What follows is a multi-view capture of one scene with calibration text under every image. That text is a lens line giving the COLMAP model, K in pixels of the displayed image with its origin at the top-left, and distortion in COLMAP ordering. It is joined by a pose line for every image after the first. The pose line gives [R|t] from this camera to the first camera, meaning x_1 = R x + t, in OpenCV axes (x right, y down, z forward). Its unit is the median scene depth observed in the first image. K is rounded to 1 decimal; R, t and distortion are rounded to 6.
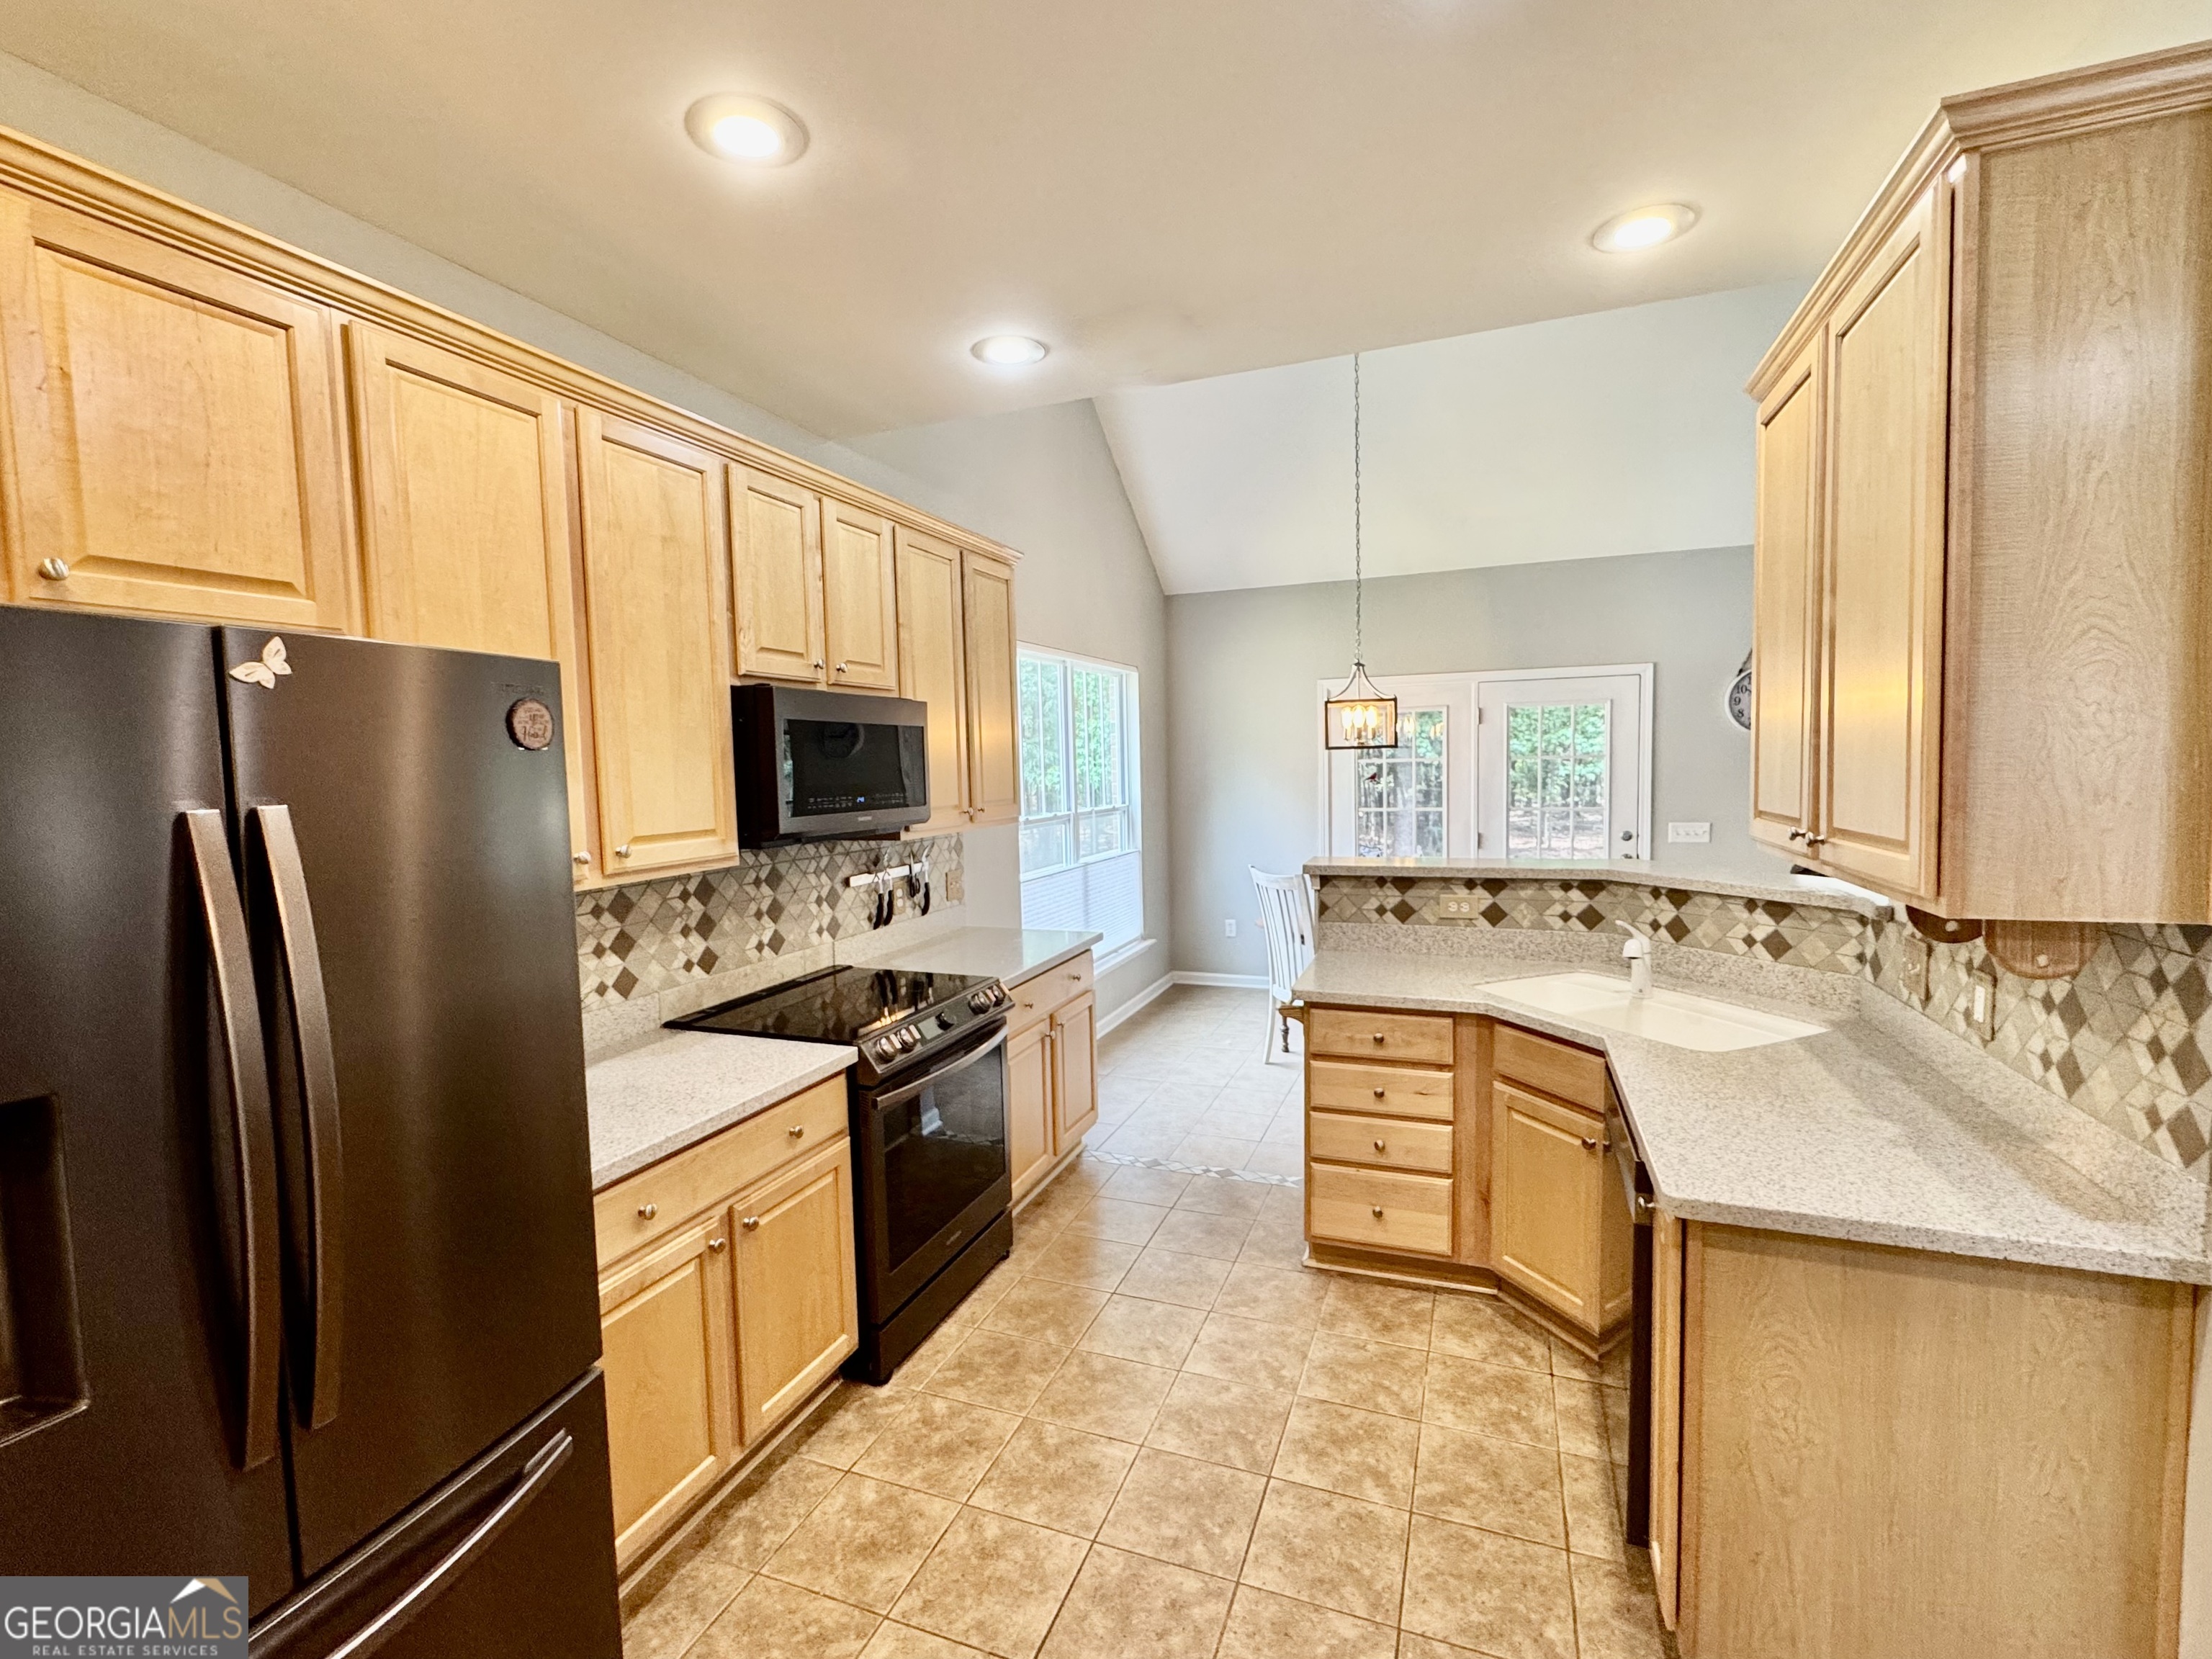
lens RADIAL K [[998.1, 0, 1101.7], [0, 998.1, 832.5], [0, 0, 1]] dist [-0.001455, -0.000224]
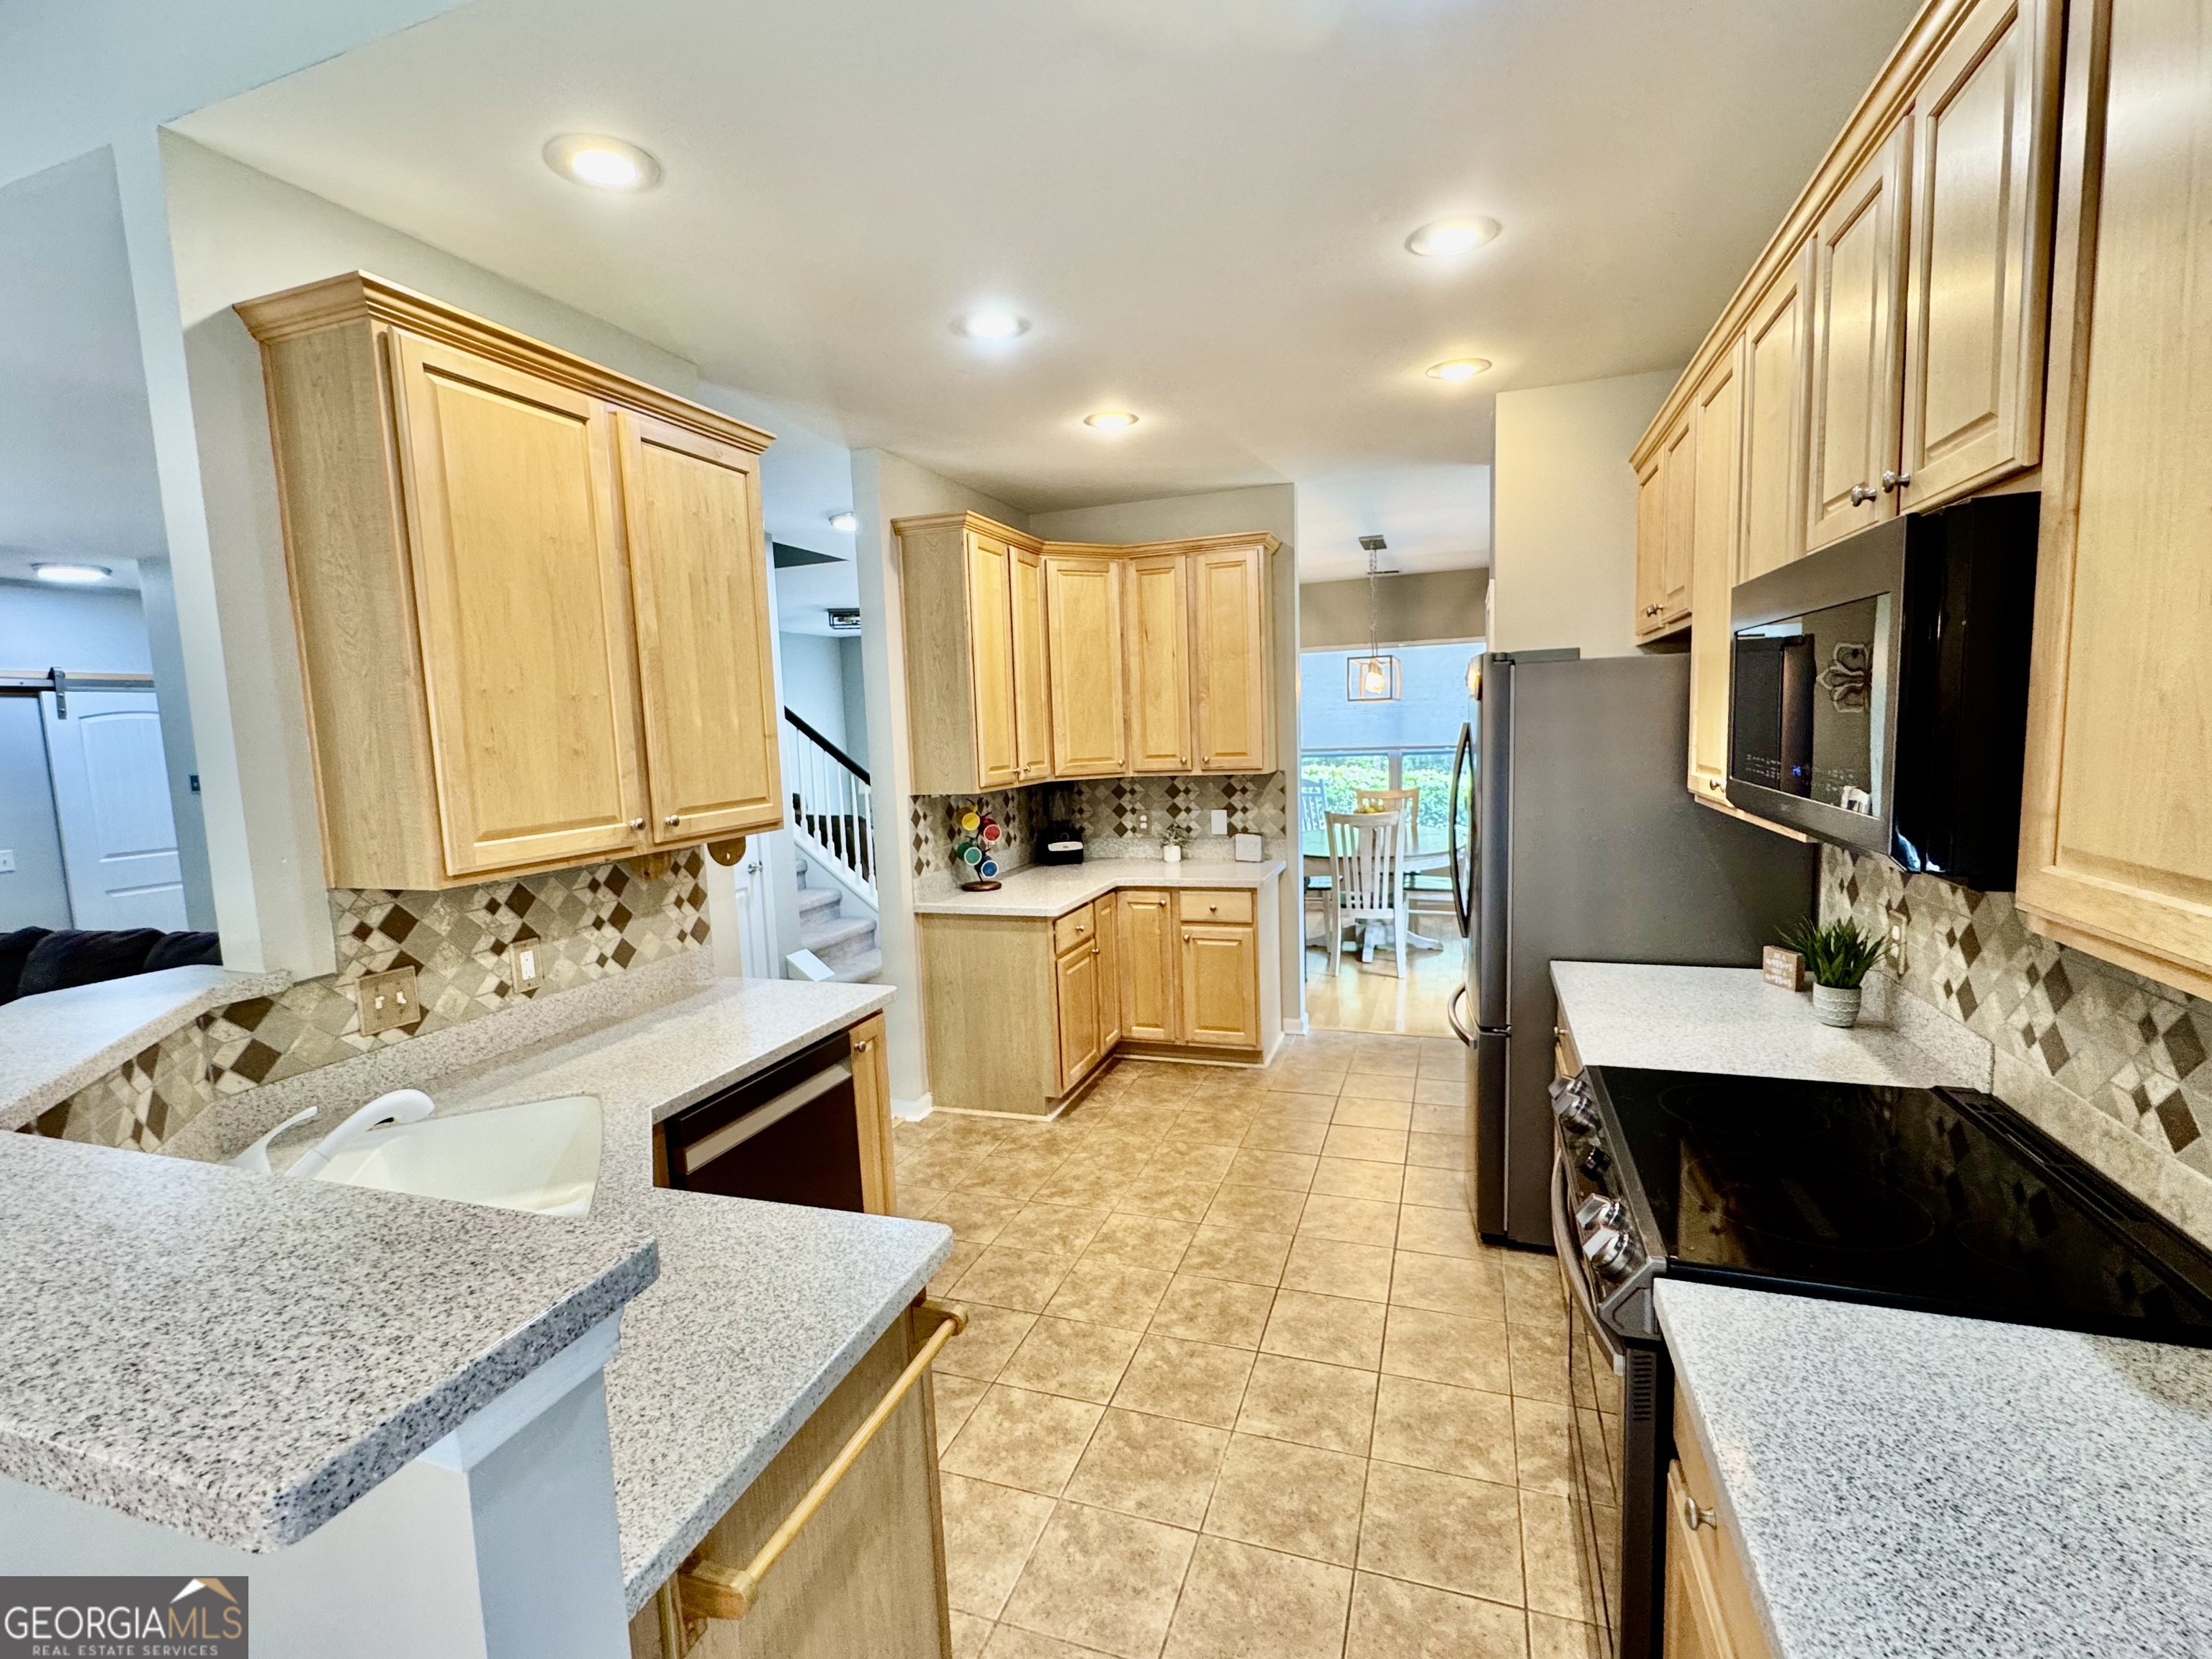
lens RADIAL K [[998.1, 0, 1101.7], [0, 998.1, 832.5], [0, 0, 1]] dist [-0.001455, -0.000224]
pose [[-0.997479, 0.066133, -0.025748, 0.122750], [0.060458, 0.981858, 0.179721, -0.113348], [0.037166, 0.177711, -0.983381, 1.467001]]
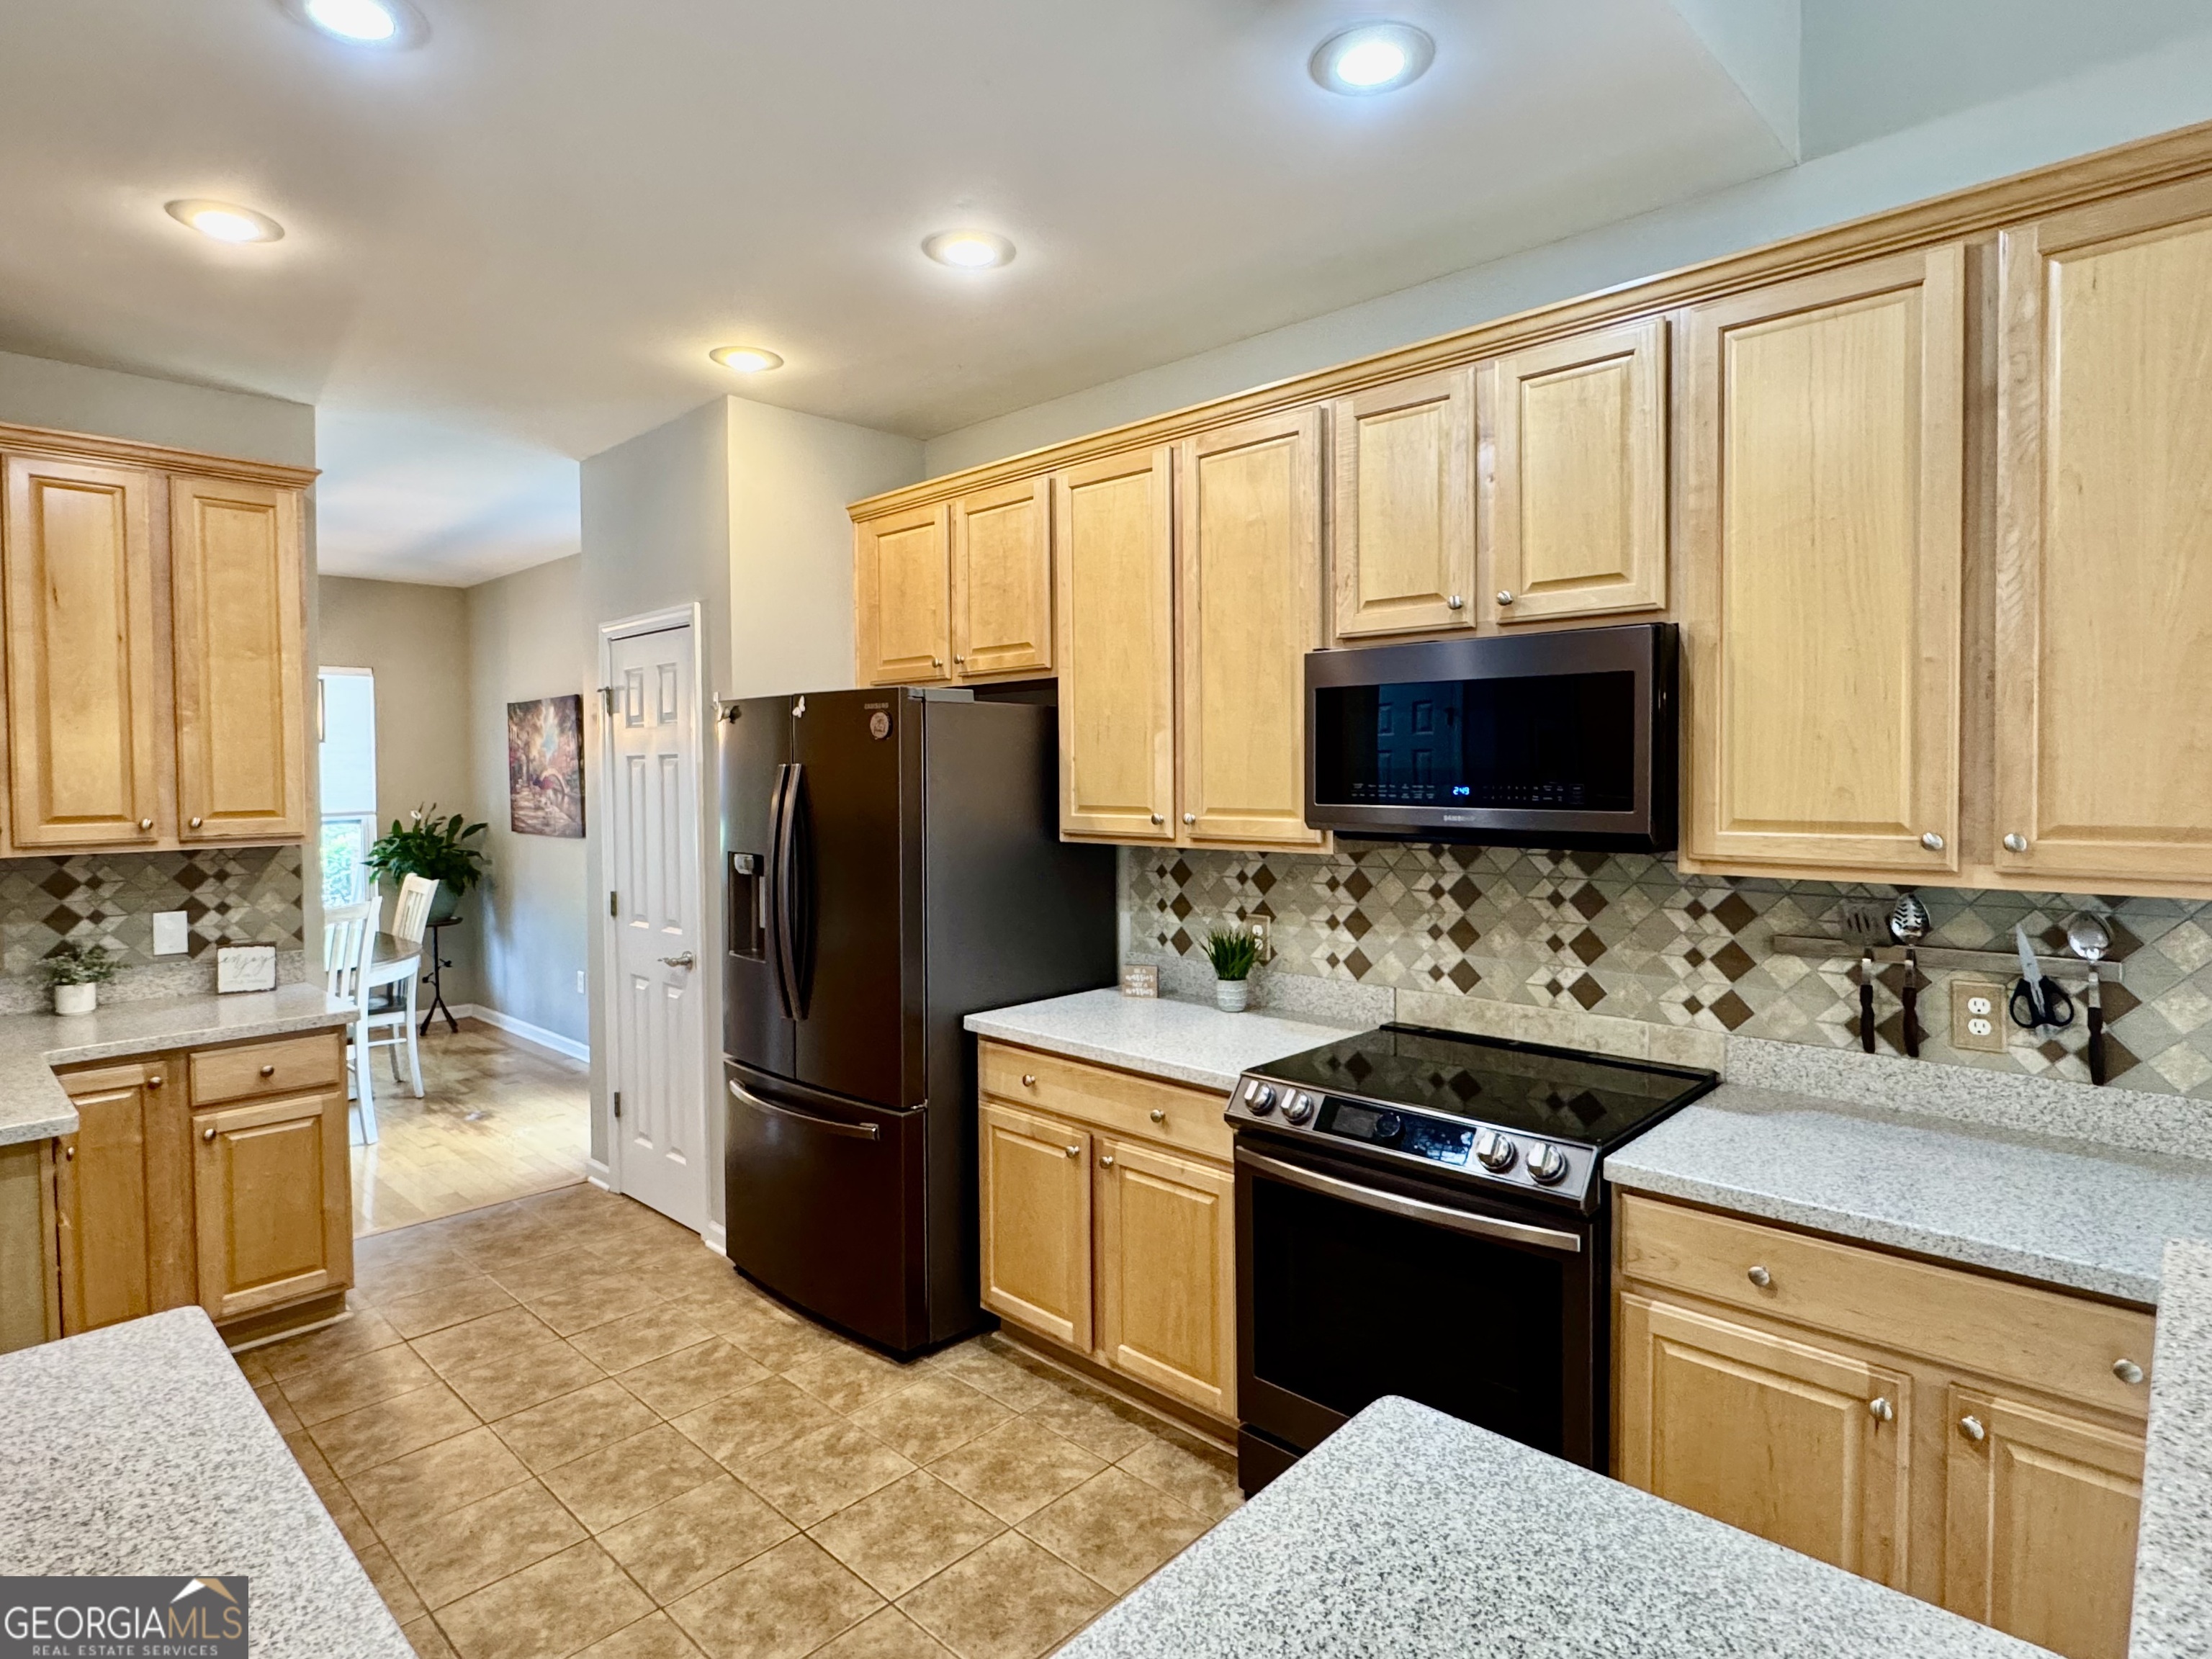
lens RADIAL K [[1185.9, 0, 1098.8], [0, 1185.9, 801.3], [0, 0, 1]] dist [-0.004775, -0.000525]
pose [[-0.385680, 0.054247, -0.921036, 0.608149], [-0.048401, 0.995706, 0.078912, -0.077678], [0.921362, 0.075014, -0.381399, 1.067248]]
